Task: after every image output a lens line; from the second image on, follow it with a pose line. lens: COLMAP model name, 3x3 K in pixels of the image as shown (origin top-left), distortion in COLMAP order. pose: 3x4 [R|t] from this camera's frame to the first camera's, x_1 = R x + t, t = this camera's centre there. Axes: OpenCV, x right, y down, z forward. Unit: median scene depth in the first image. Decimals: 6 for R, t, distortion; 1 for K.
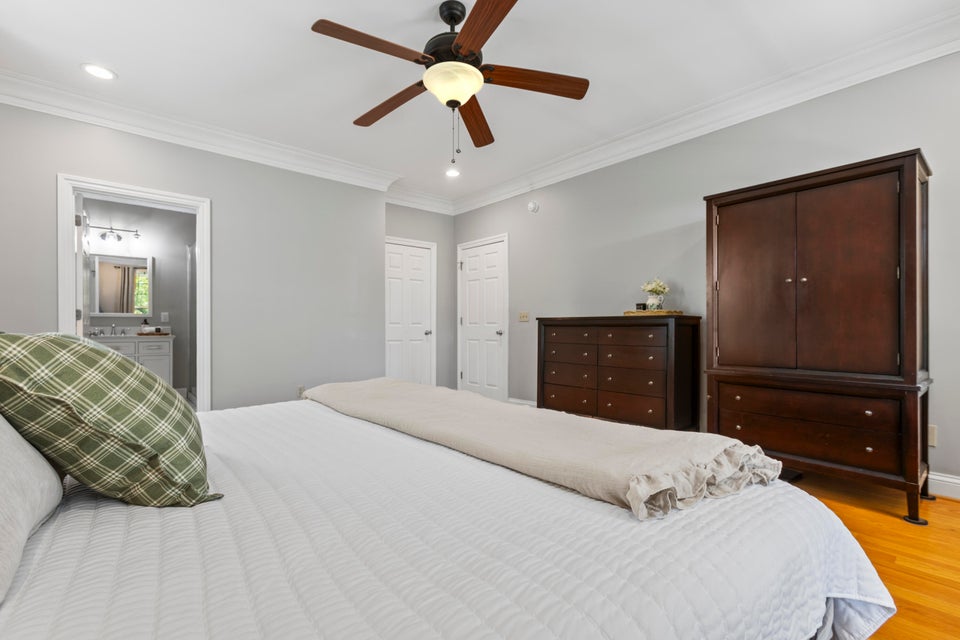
lens RADIAL K [[439.6, 0, 476.9], [0, 439.6, 323.6], [0, 0, 1]] dist [-0.001772, -0.000218]
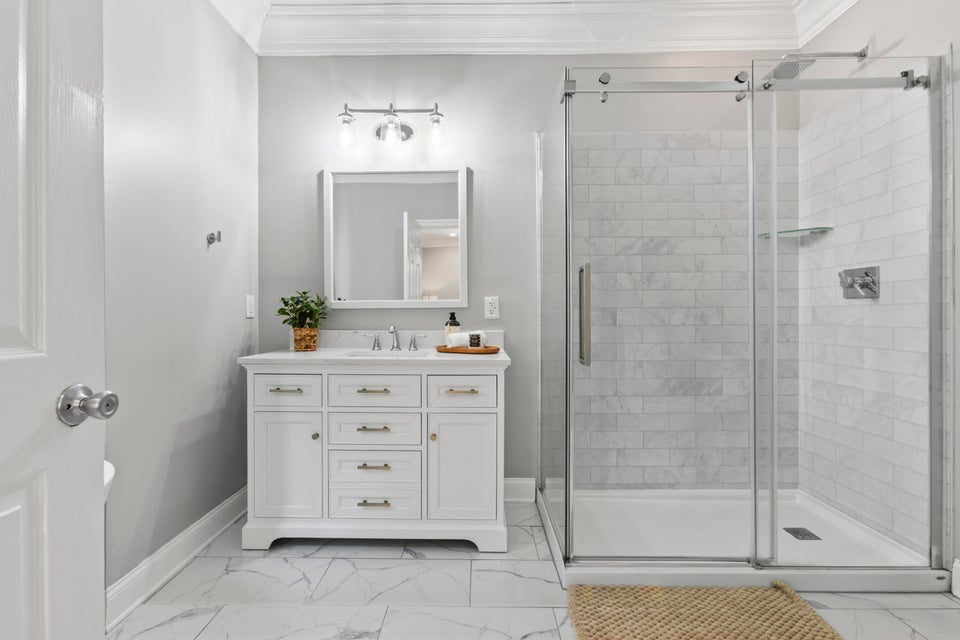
lens RADIAL K [[439.6, 0, 479.2], [0, 439.6, 315.9], [0, 0, 1]] dist [-0.001772, -0.000218]
pose [[0.761626, -0.004131, -0.648004, -0.469249], [0.010743, 0.999923, 0.006252, -0.009523], [0.647928, -0.011723, 0.761611, 0.704365]]
